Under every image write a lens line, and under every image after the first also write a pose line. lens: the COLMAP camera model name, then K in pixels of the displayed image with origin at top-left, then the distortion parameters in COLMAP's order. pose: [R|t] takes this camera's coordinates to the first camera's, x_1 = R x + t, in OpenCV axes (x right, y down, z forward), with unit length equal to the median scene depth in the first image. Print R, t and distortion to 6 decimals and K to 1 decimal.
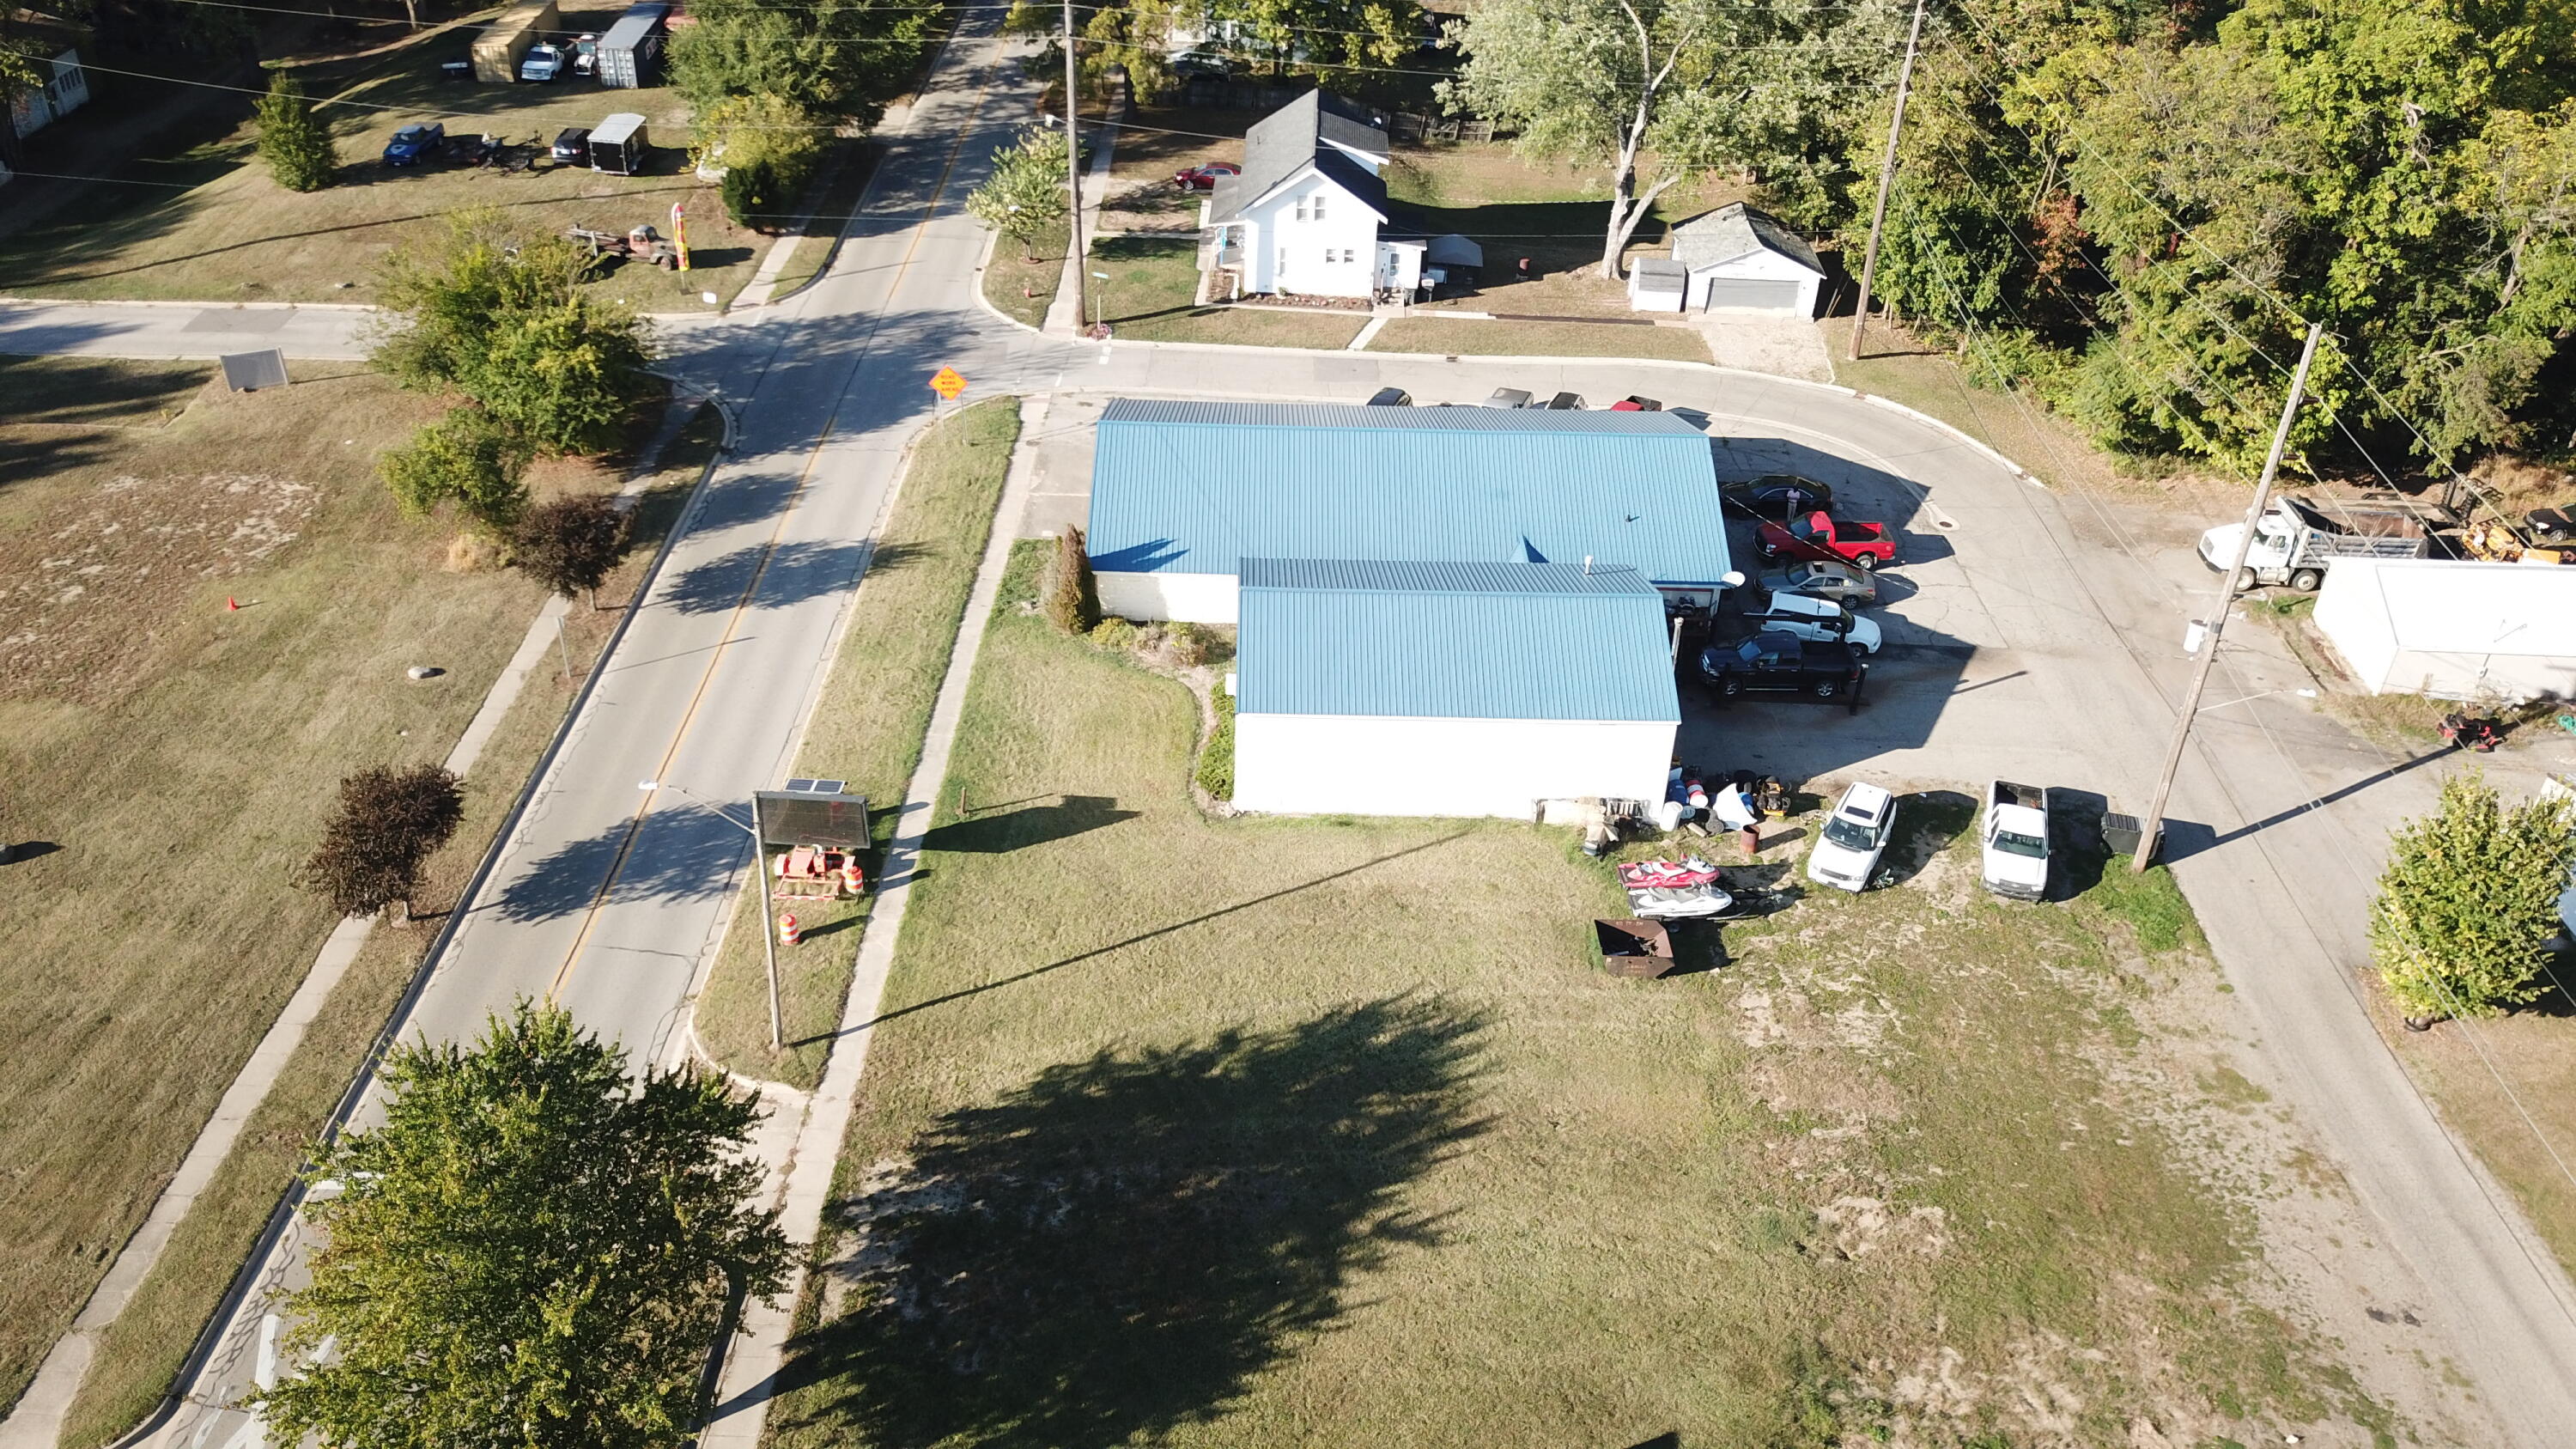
lens RADIAL K [[1980.0, 0, 1281.1], [0, 1980.0, 744.1], [0, 0, 1]] dist [0.010074, -0.023292]
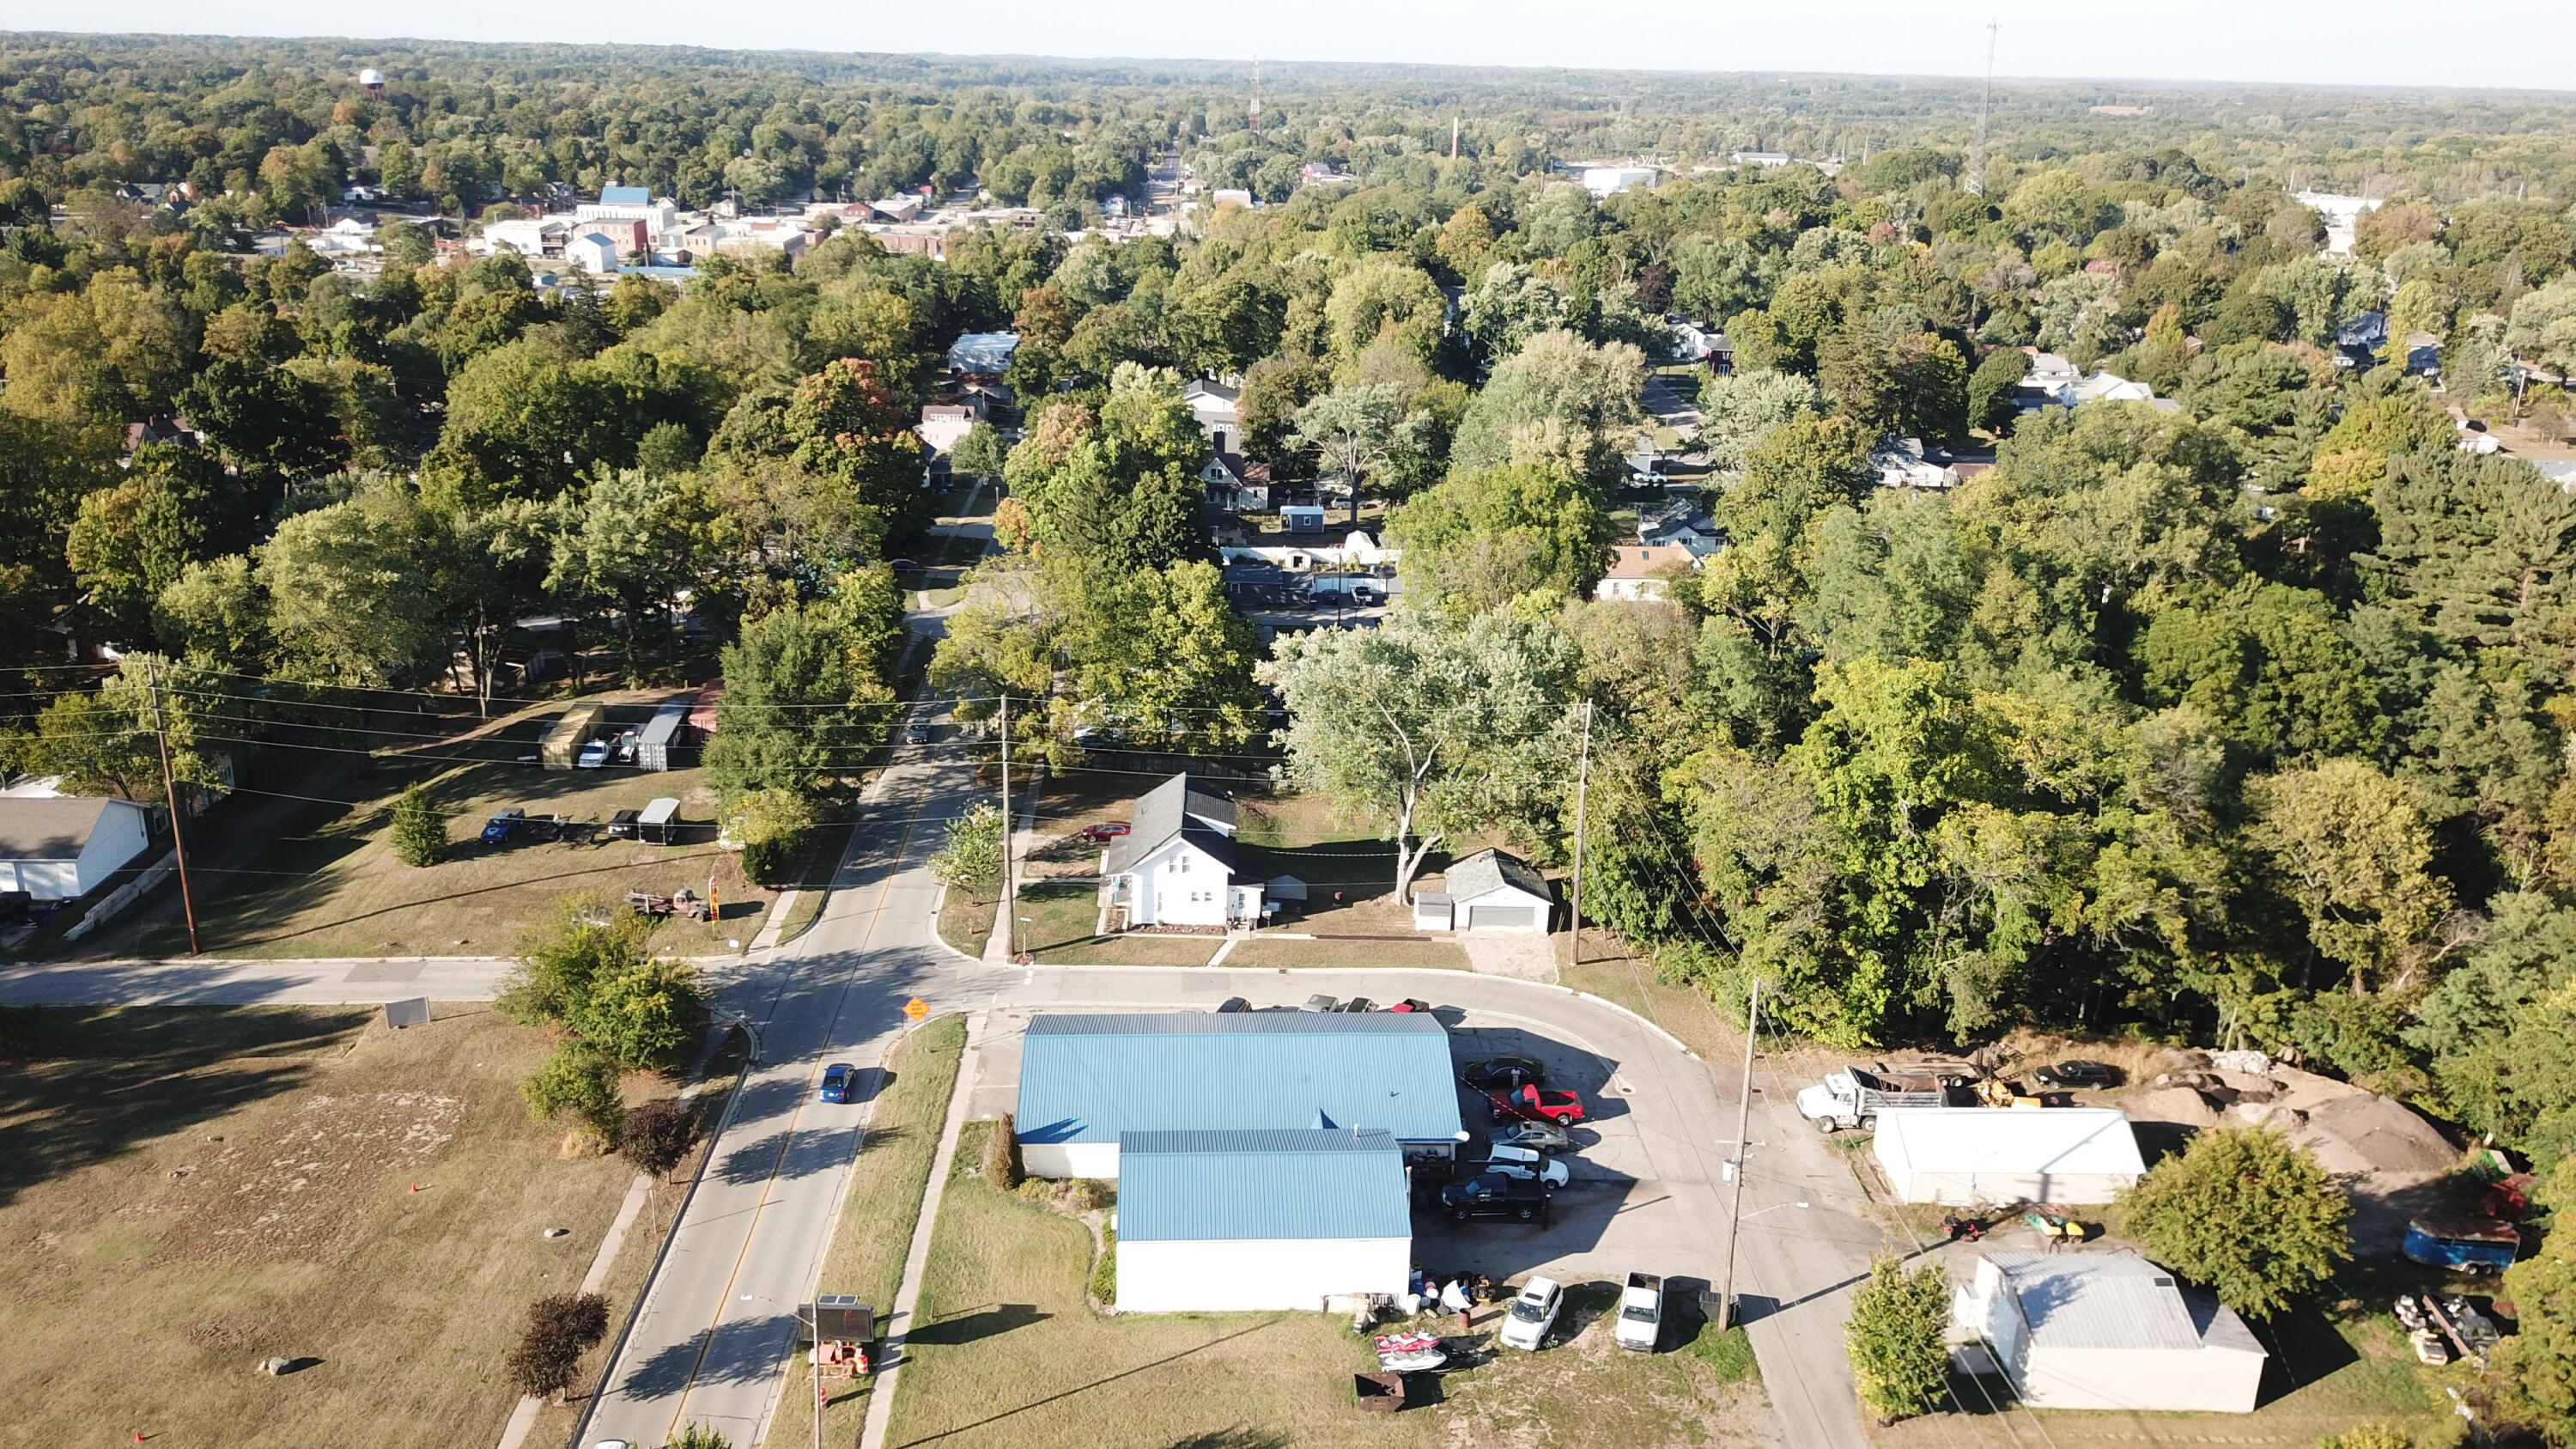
lens RADIAL K [[1980.0, 0, 1281.1], [0, 1980.0, 744.1], [0, 0, 1]] dist [0.010074, -0.023292]
pose [[0.998732, -0.022033, 0.045270, 0.033207], [0.033237, 0.963915, -0.264128, 0.017108], [-0.037817, 0.265298, 0.963425, -0.439069]]
